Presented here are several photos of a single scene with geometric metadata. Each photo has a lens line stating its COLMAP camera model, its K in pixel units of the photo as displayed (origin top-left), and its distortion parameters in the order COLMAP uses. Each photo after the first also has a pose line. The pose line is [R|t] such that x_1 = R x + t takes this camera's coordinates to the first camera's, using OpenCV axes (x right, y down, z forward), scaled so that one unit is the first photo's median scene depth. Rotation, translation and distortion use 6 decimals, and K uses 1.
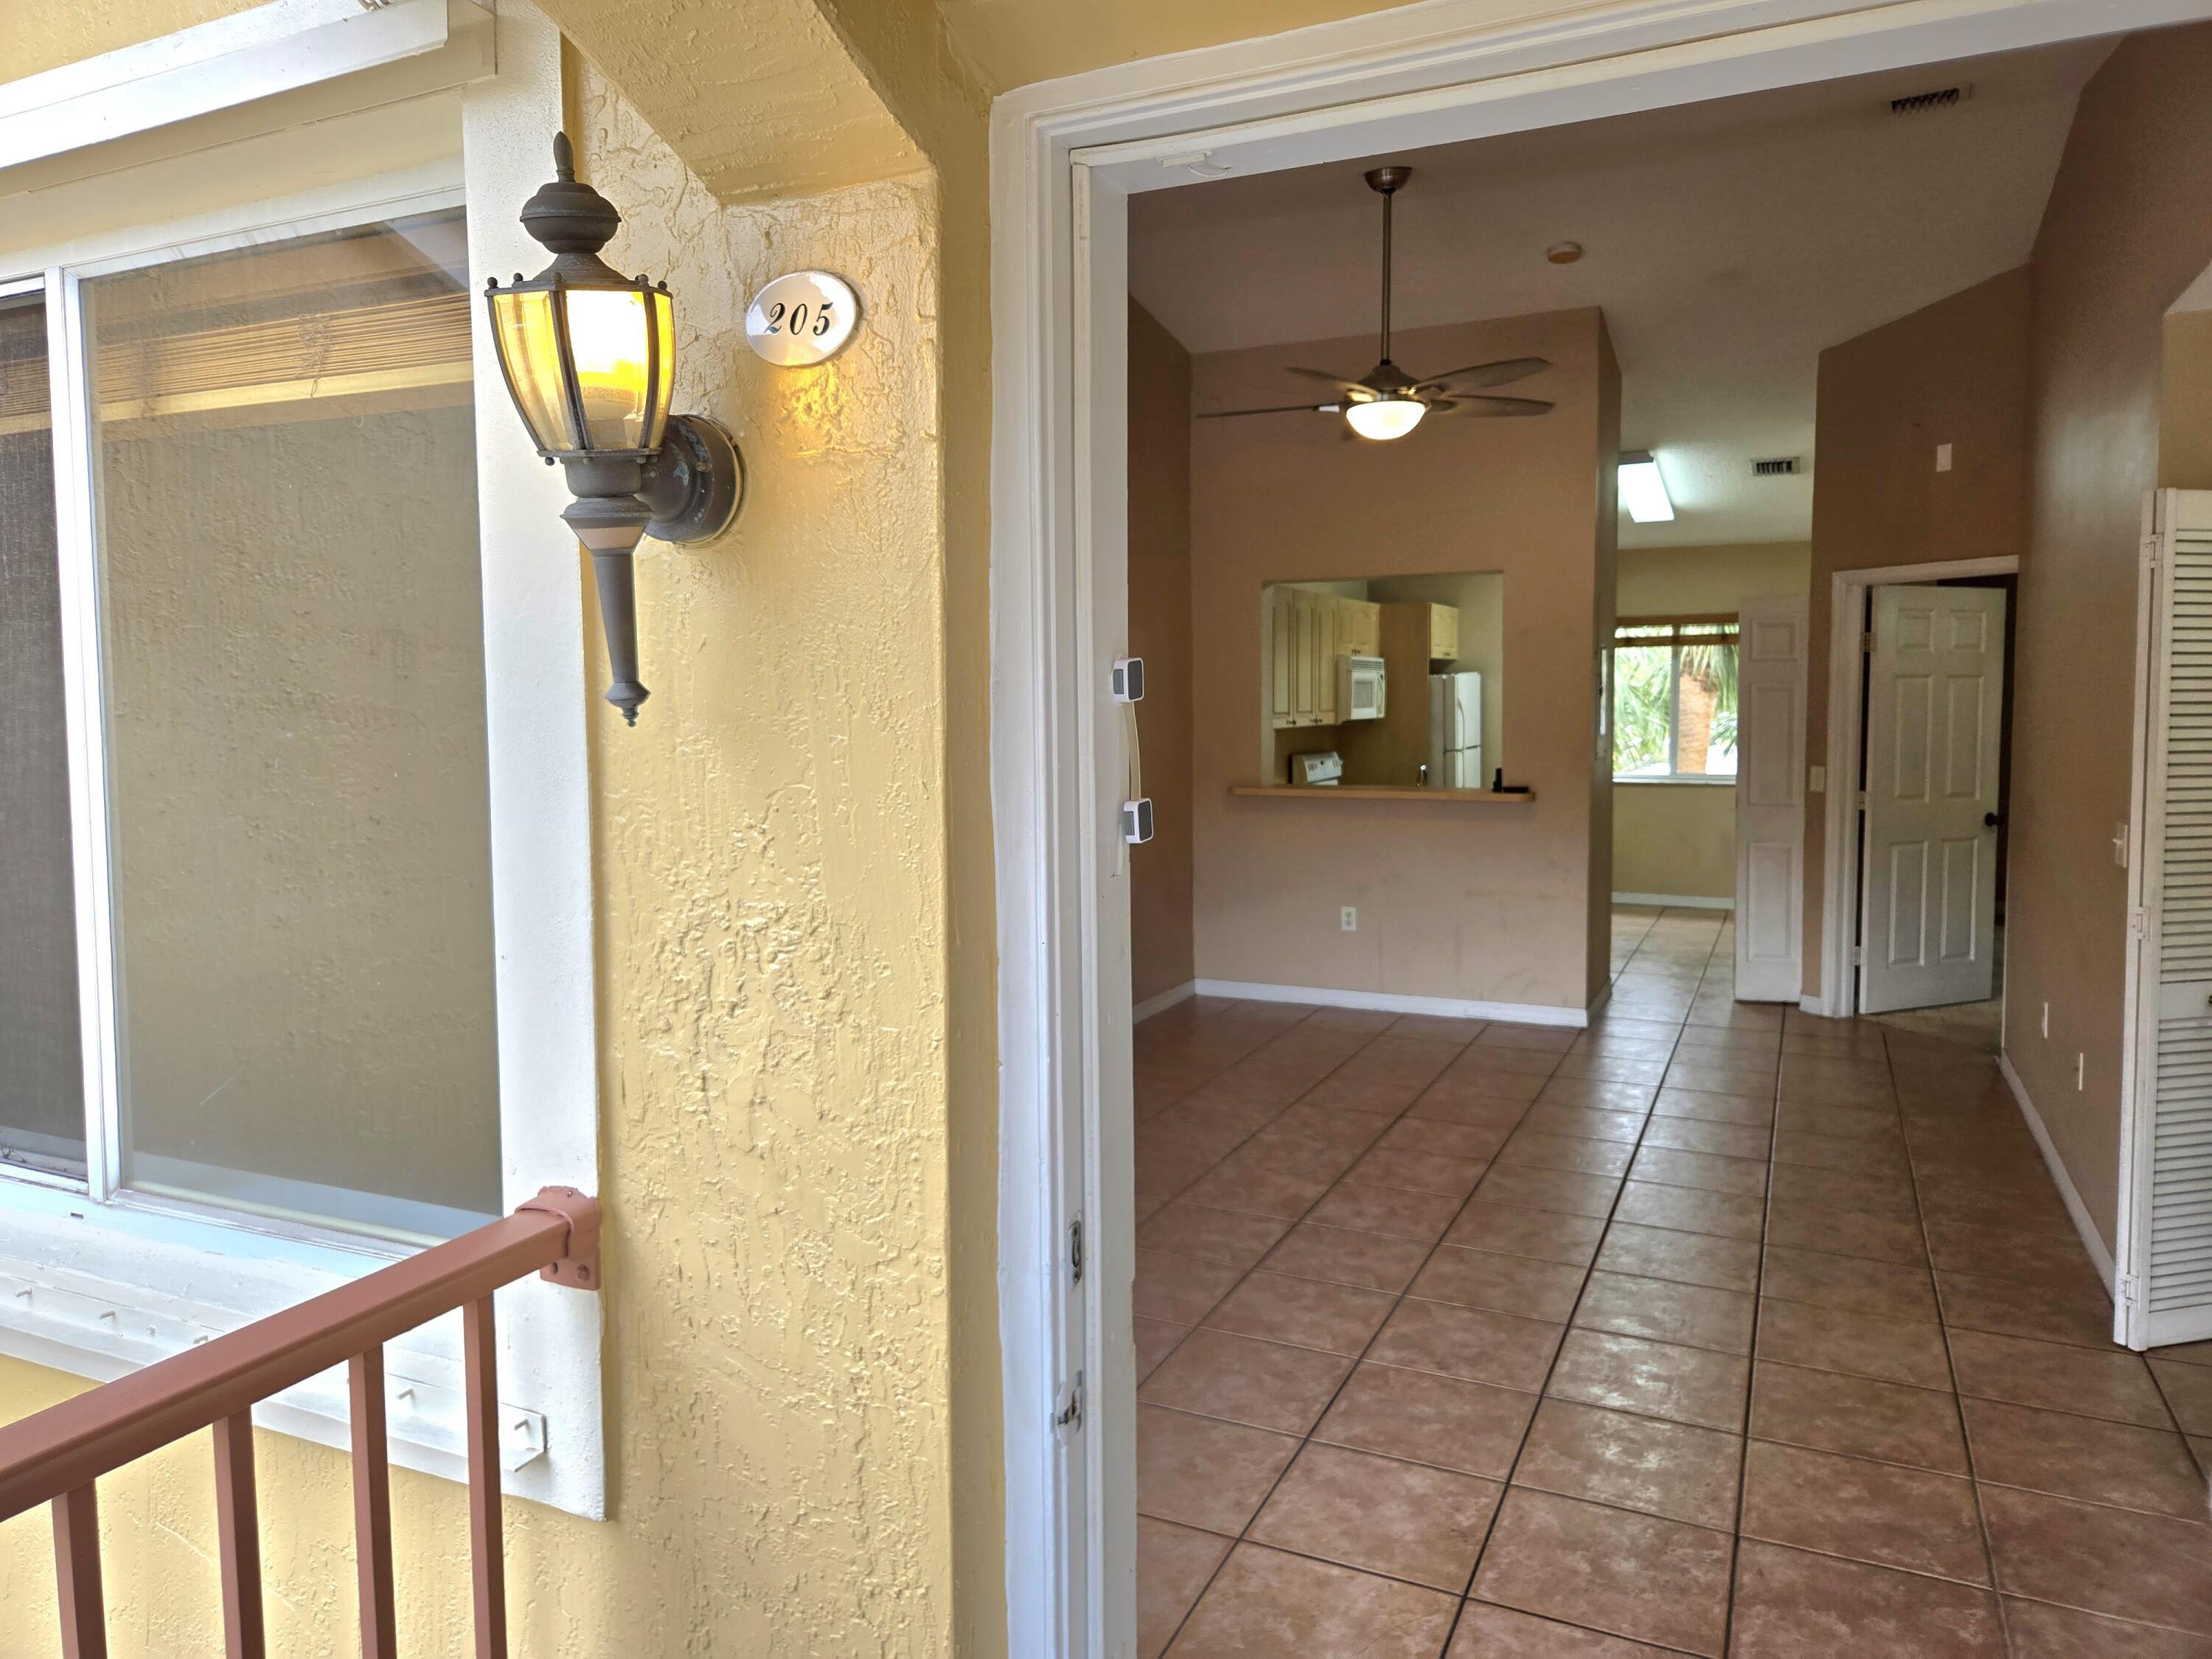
lens RADIAL K [[1489.5, 0, 1104.3], [0, 1489.5, 815.1], [0, 0, 1]] dist [-0.001771, 0.000327]
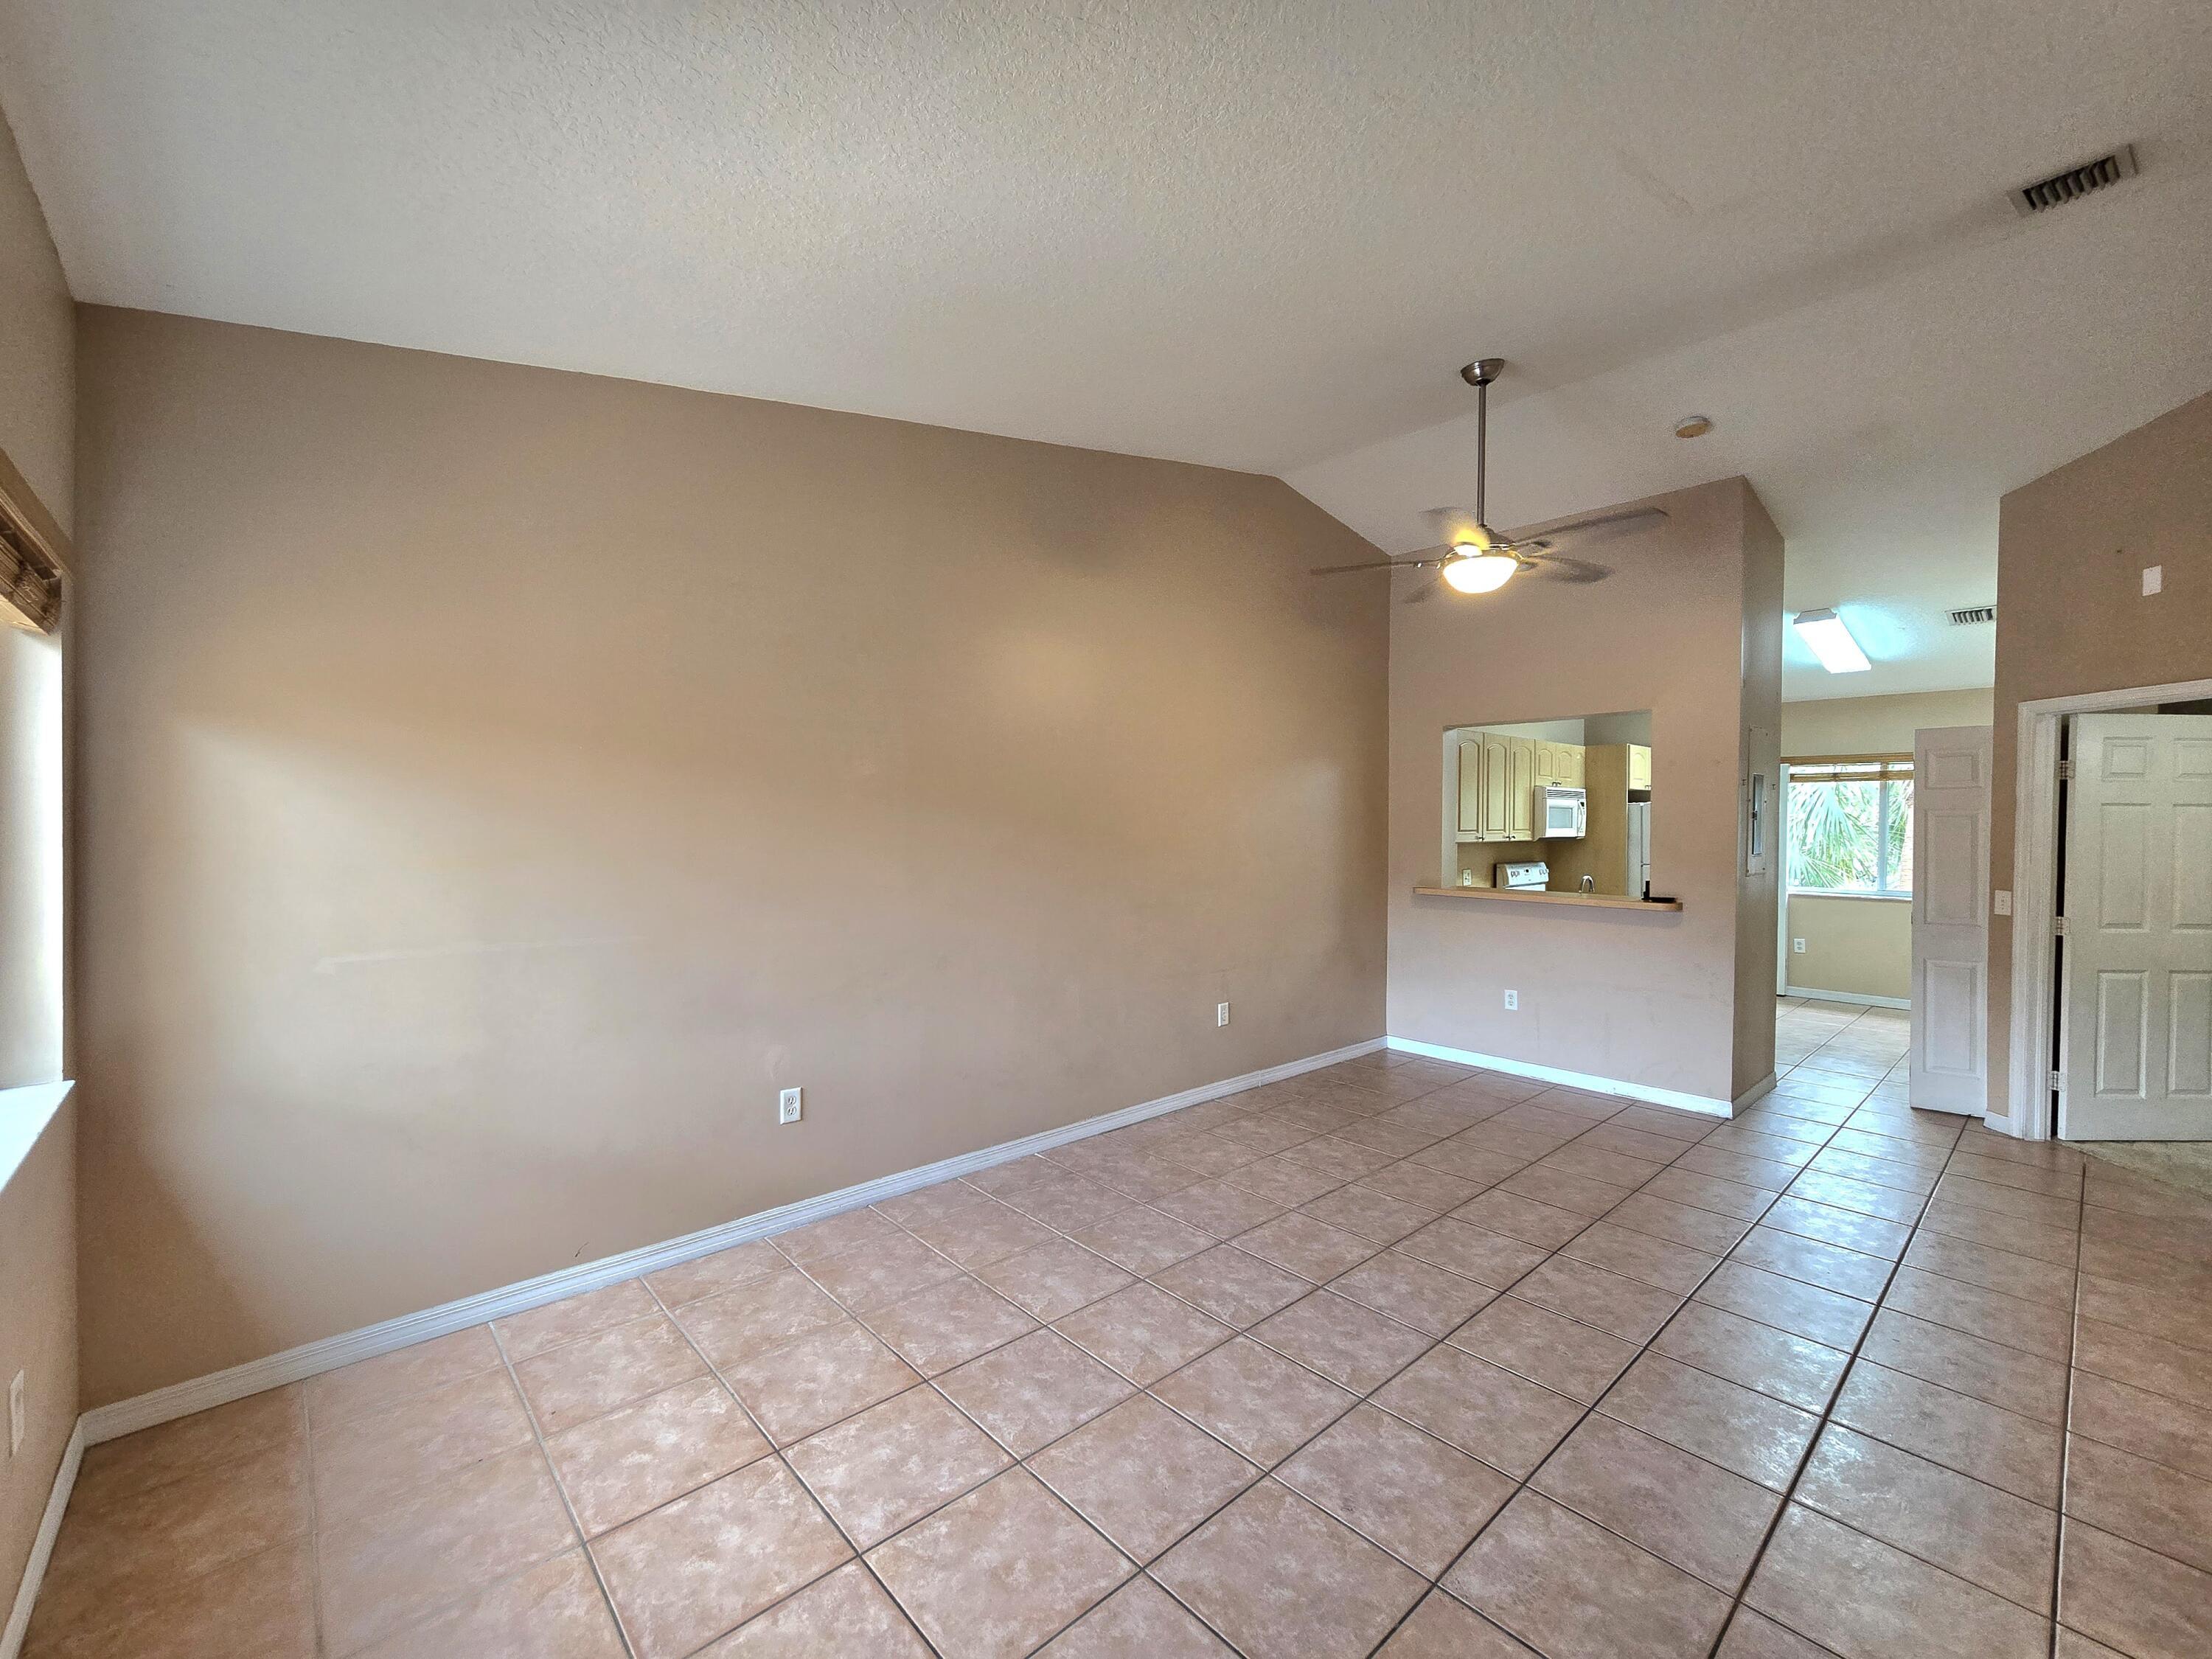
lens RADIAL K [[915.1, 0, 1111.8], [0, 915.1, 837.5], [0, 0, 1]] dist [-0.009855, 0.001198]
pose [[0.924778, 0.020695, -0.379944, 0.148658], [-0.043506, 0.997722, -0.051550, -0.010155], [0.378011, 0.064202, 0.923572, 0.186734]]
